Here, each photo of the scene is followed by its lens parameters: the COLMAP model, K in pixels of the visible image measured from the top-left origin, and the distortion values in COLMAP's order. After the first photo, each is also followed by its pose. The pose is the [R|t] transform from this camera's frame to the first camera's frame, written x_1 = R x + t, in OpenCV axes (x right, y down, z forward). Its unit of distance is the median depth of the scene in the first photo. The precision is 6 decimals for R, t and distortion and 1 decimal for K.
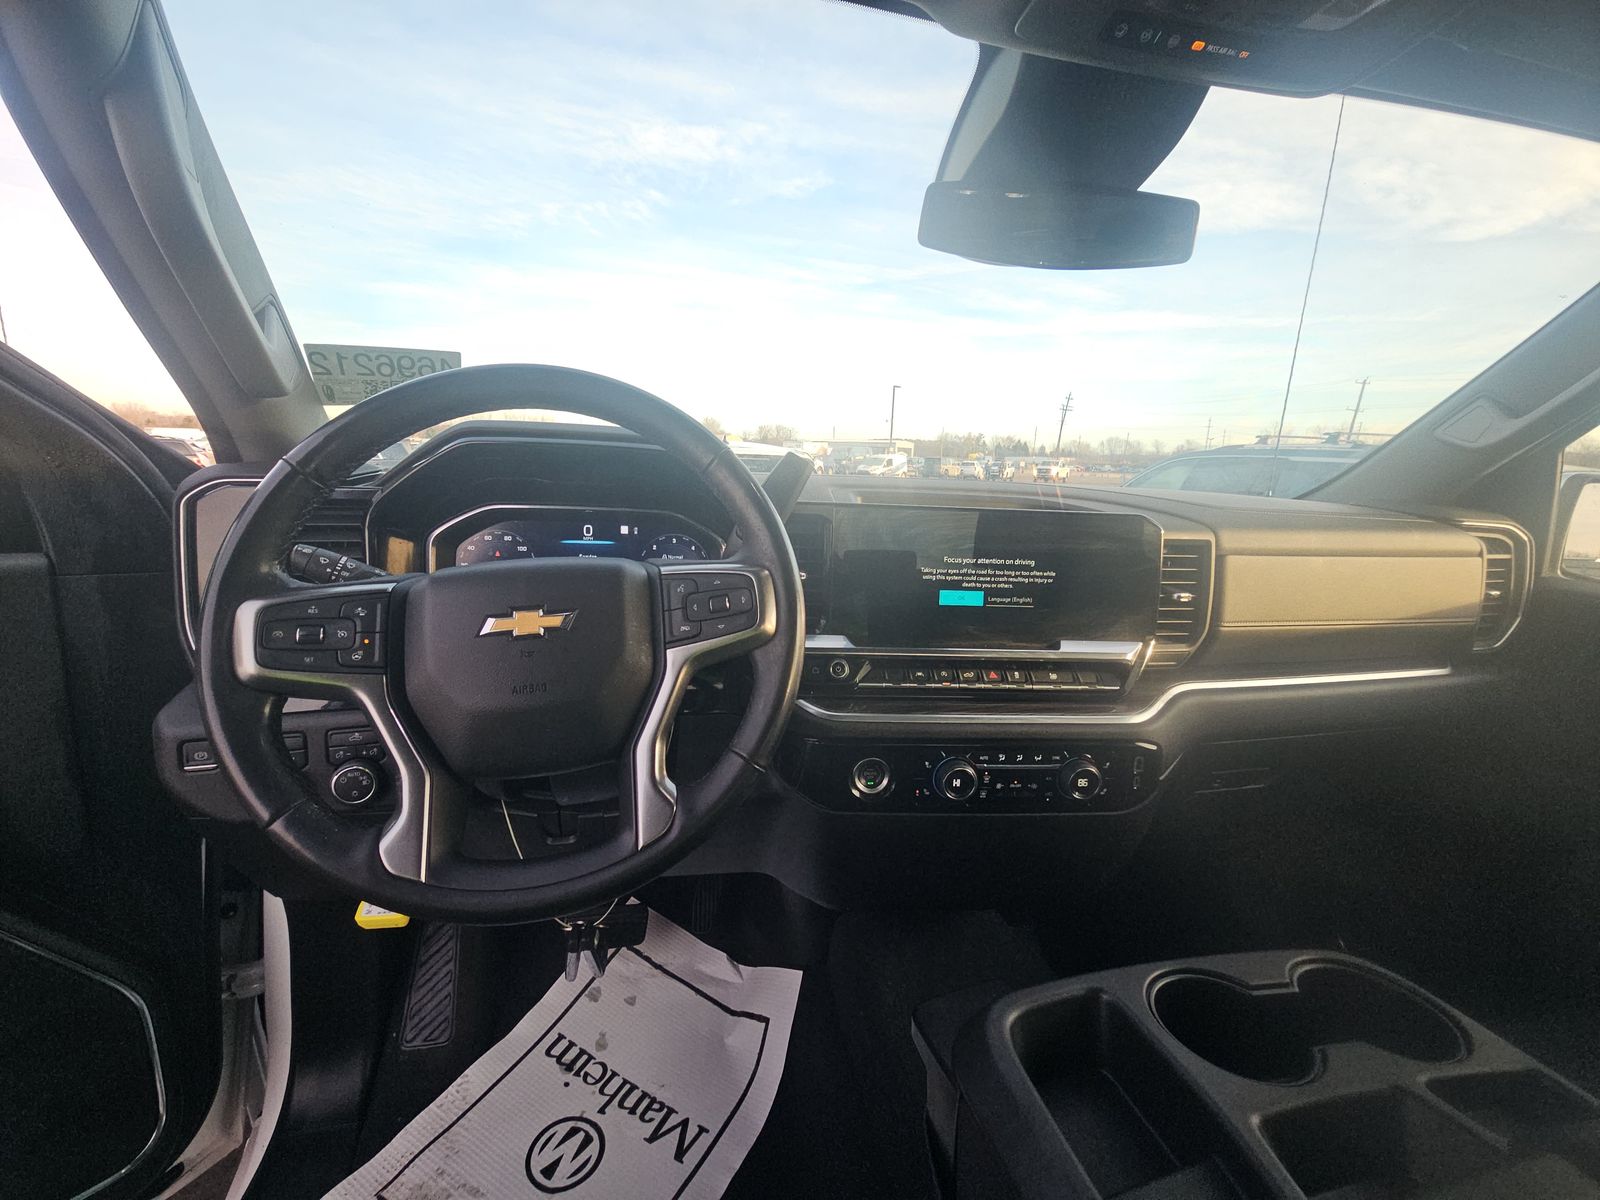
lens RADIAL K [[656.5, 0, 795.2], [0, 656.5, 608.1], [0, 0, 1]] dist [0.002220, -0.000180]
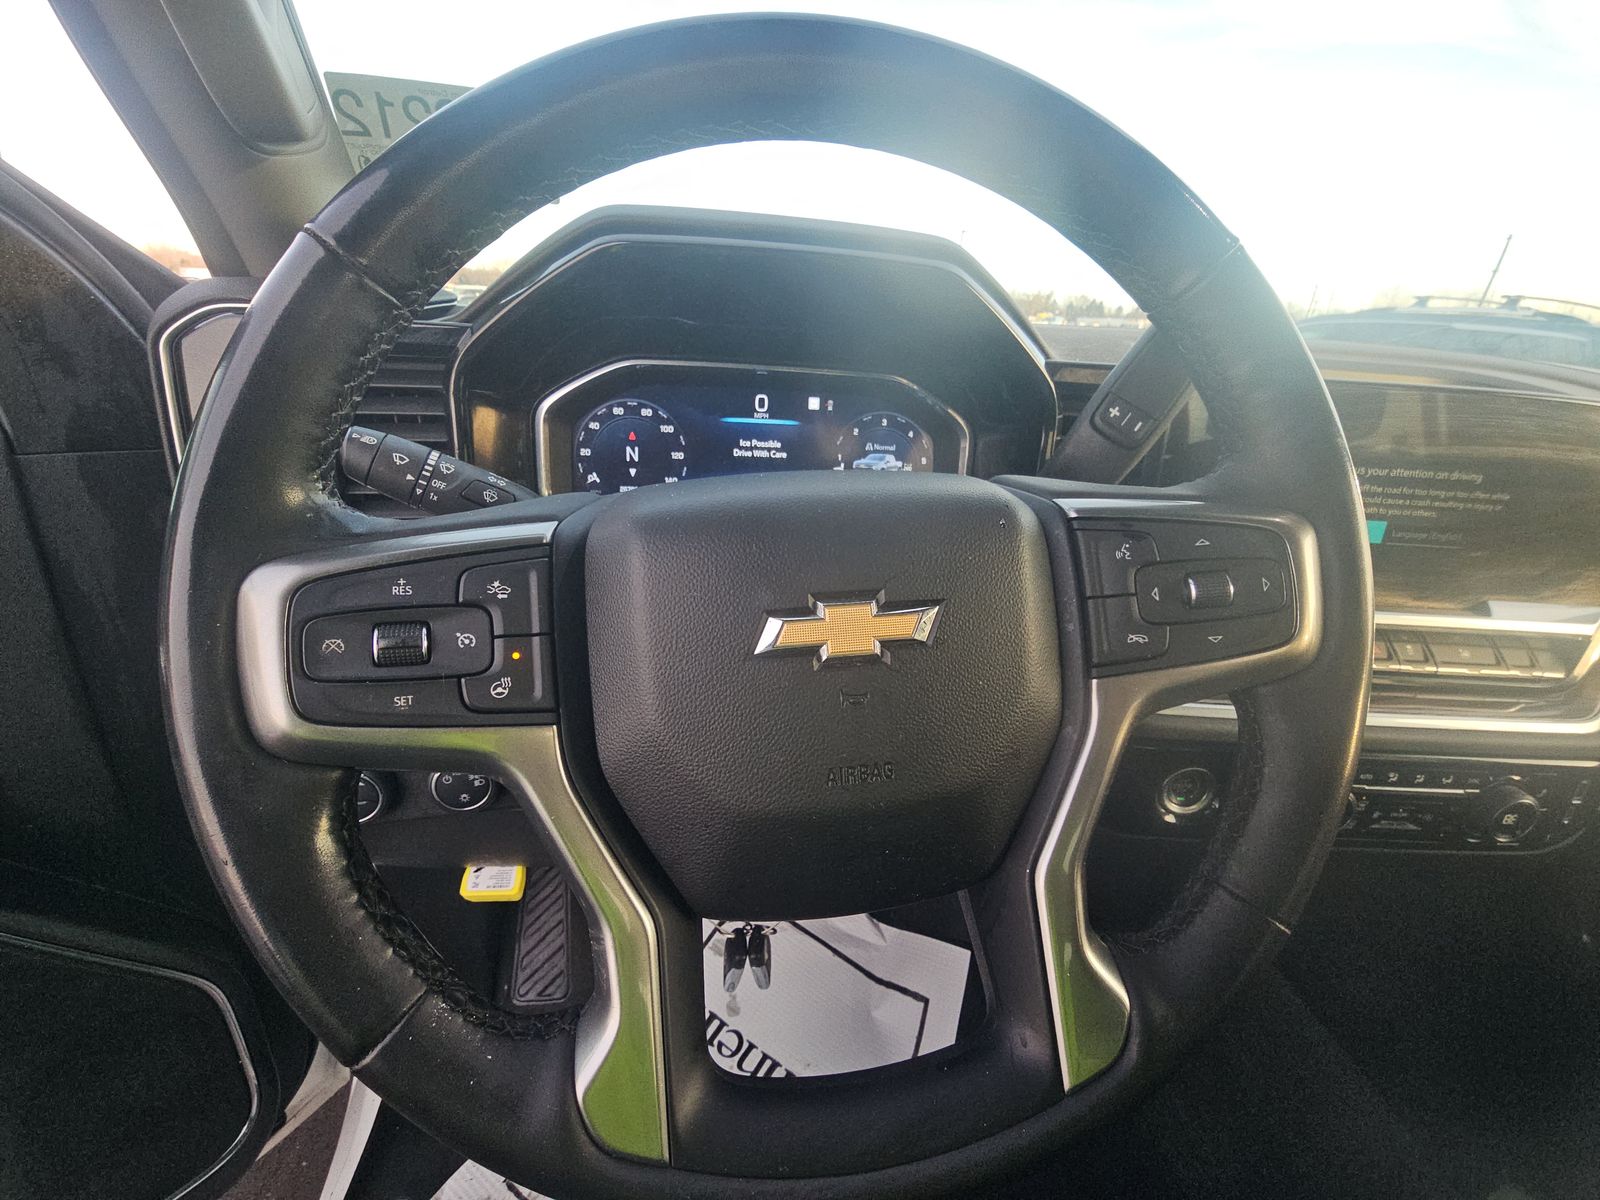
lens RADIAL K [[656.5, 0, 795.2], [0, 656.5, 608.1], [0, 0, 1]] dist [0.002220, -0.000180]
pose [[0.997629, 0.044751, -0.052293, -0.252135], [-0.033743, 0.980204, 0.195094, -0.048346], [0.059988, -0.192867, 0.979389, 0.327071]]
